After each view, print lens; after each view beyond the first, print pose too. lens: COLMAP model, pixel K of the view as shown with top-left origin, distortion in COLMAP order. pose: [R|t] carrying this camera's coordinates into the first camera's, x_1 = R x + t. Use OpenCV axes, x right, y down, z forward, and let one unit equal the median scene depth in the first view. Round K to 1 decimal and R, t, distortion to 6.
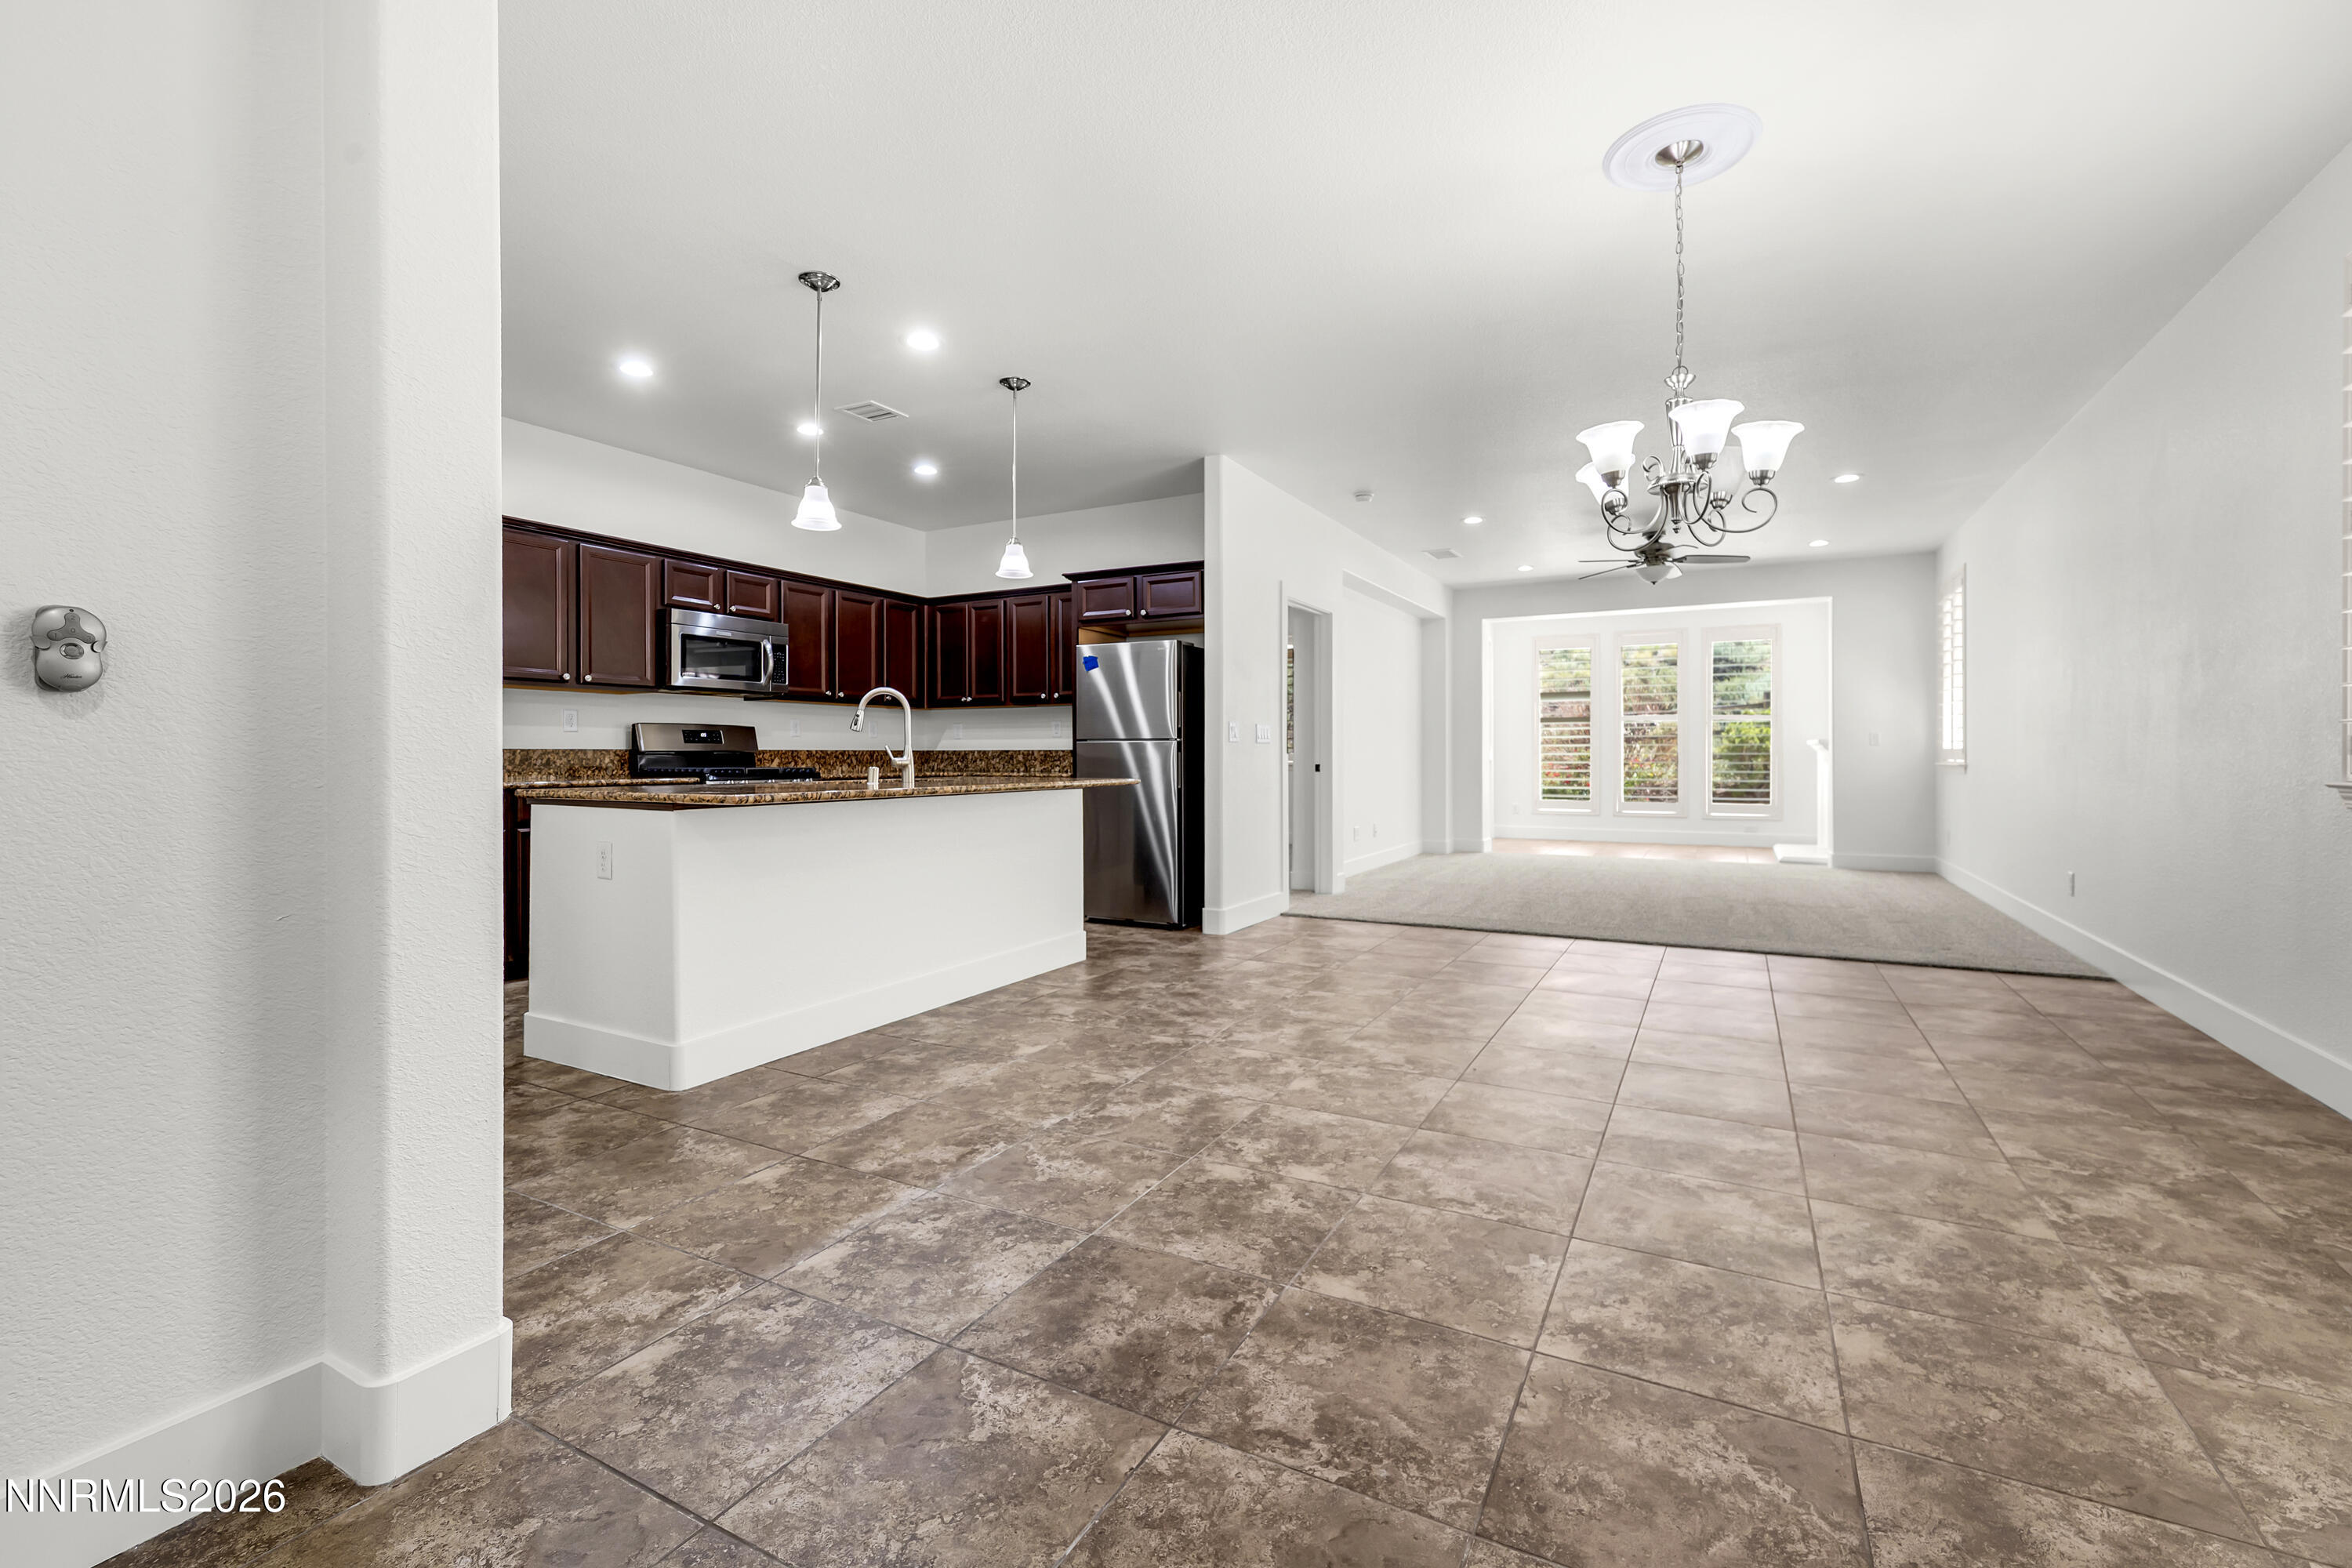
lens RADIAL K [[1007.5, 0, 1197.6], [0, 1007.5, 754.4], [0, 0, 1]] dist [0.004606, -0.000105]
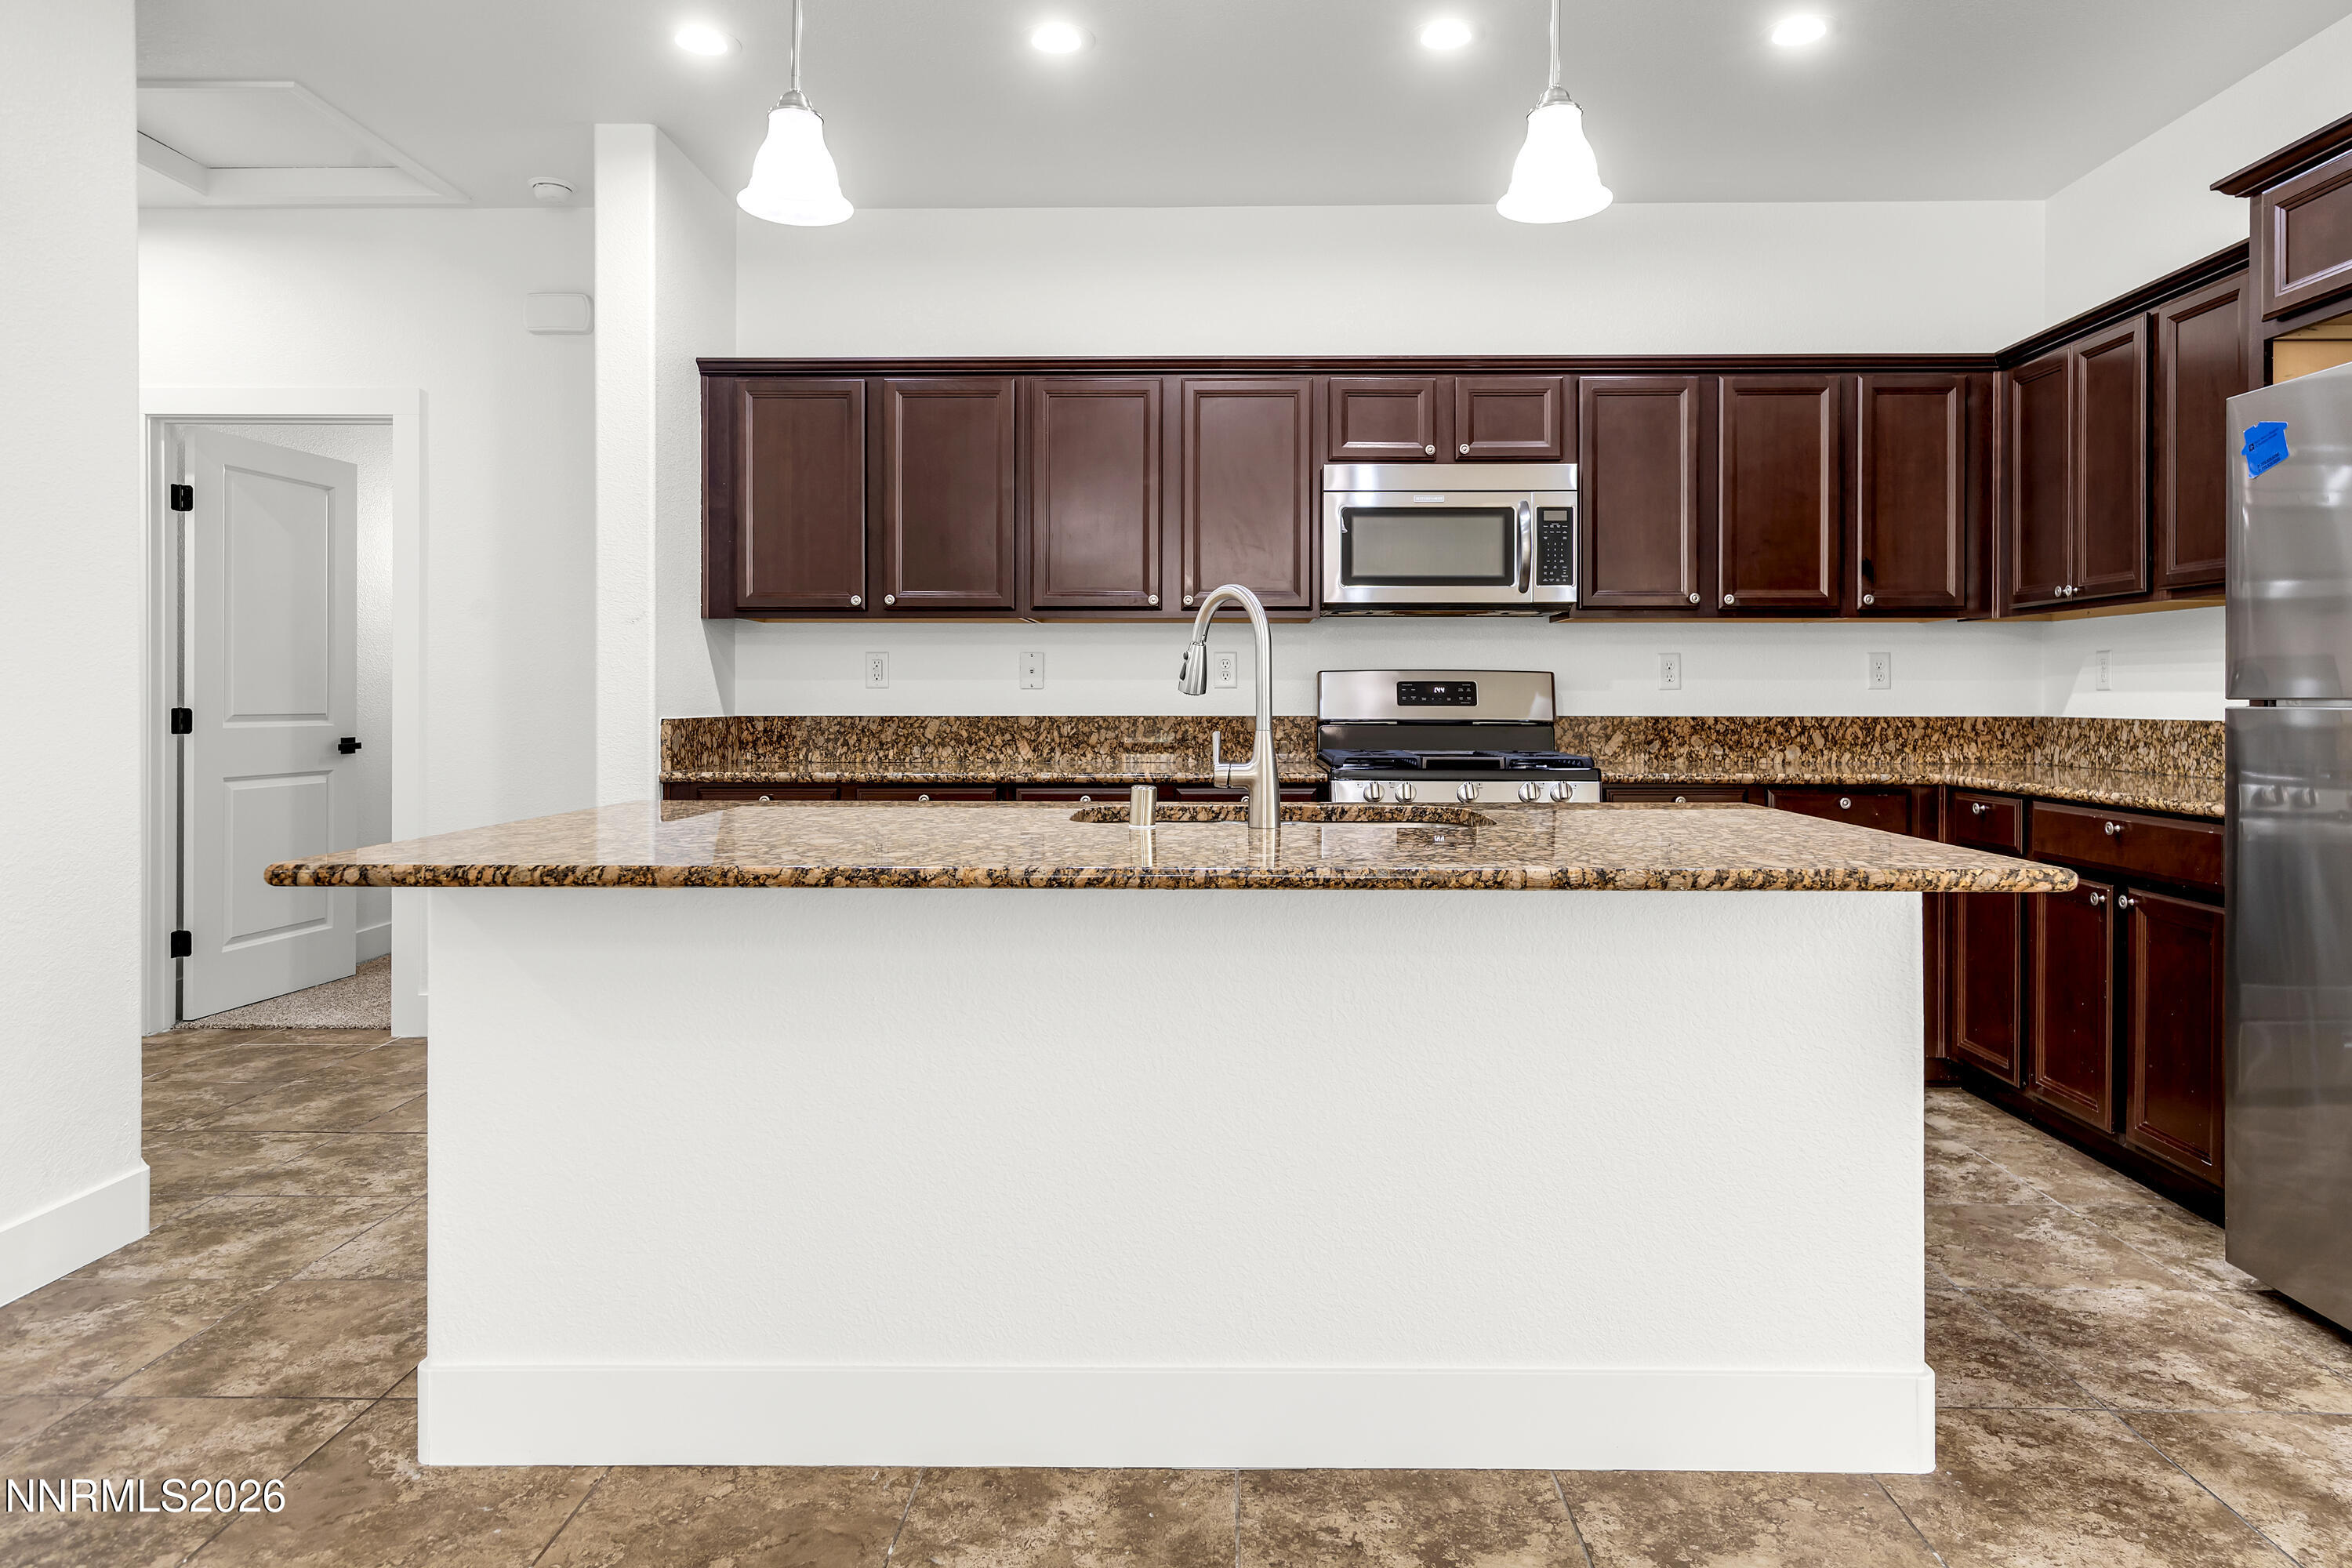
lens RADIAL K [[1420.7, 0, 1203.2], [0, 1420.7, 700.9], [0, 0, 1]] dist [0.004883, 0.002006]
pose [[0.457378, 0.004544, -0.889261, 0.152286], [-0.001250, 0.999989, 0.004466, -0.019041], [0.889271, -0.000931, 0.457379, 0.613504]]
